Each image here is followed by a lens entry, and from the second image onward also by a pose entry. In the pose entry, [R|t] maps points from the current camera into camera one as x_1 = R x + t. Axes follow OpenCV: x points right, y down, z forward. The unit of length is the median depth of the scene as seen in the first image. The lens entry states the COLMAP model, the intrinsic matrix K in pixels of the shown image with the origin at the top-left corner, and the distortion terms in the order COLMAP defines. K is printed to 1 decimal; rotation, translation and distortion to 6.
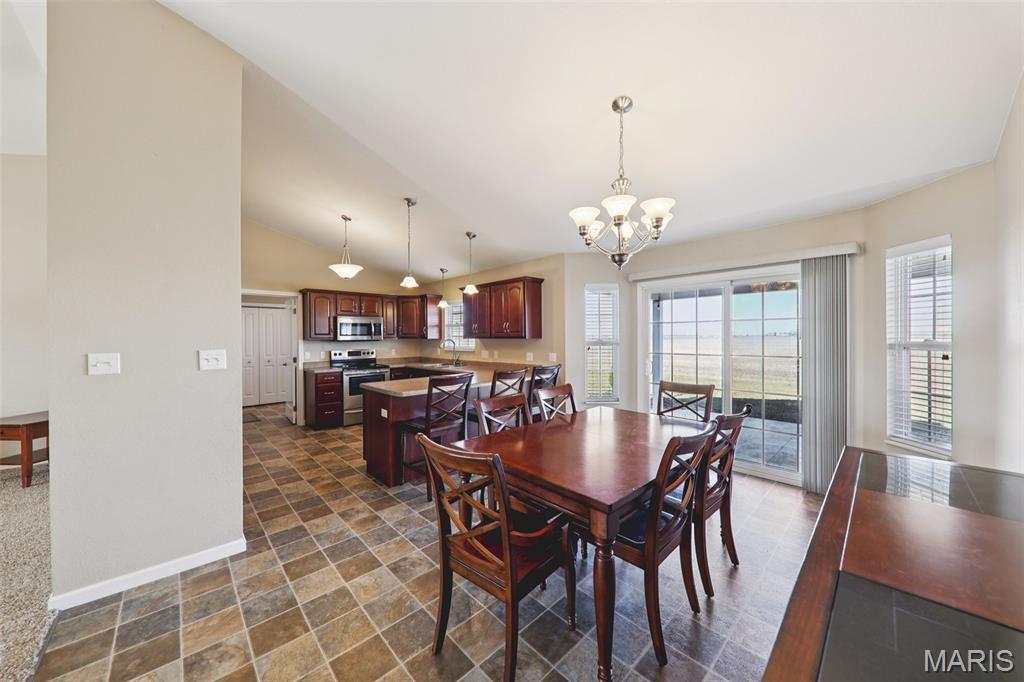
lens RADIAL K [[357.0, 0, 510.4], [0, 357.0, 335.7], [0, 0, 1]] dist [0.008706, -0.005107]
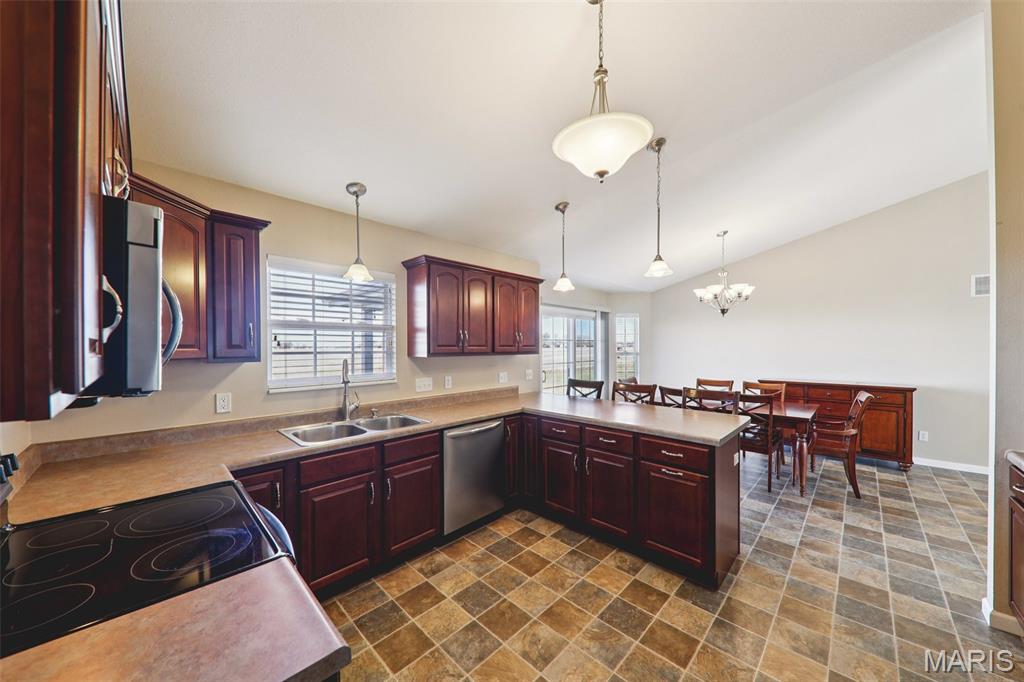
lens RADIAL K [[357.0, 0, 518.2], [0, 357.0, 350.0], [0, 0, 1]] dist [0.008706, -0.005107]
pose [[-0.051457, -0.008021, 0.998643, -0.618140], [-0.002049, 0.999966, 0.007926, -0.006023], [-0.998673, -0.001639, -0.051471, 0.871416]]
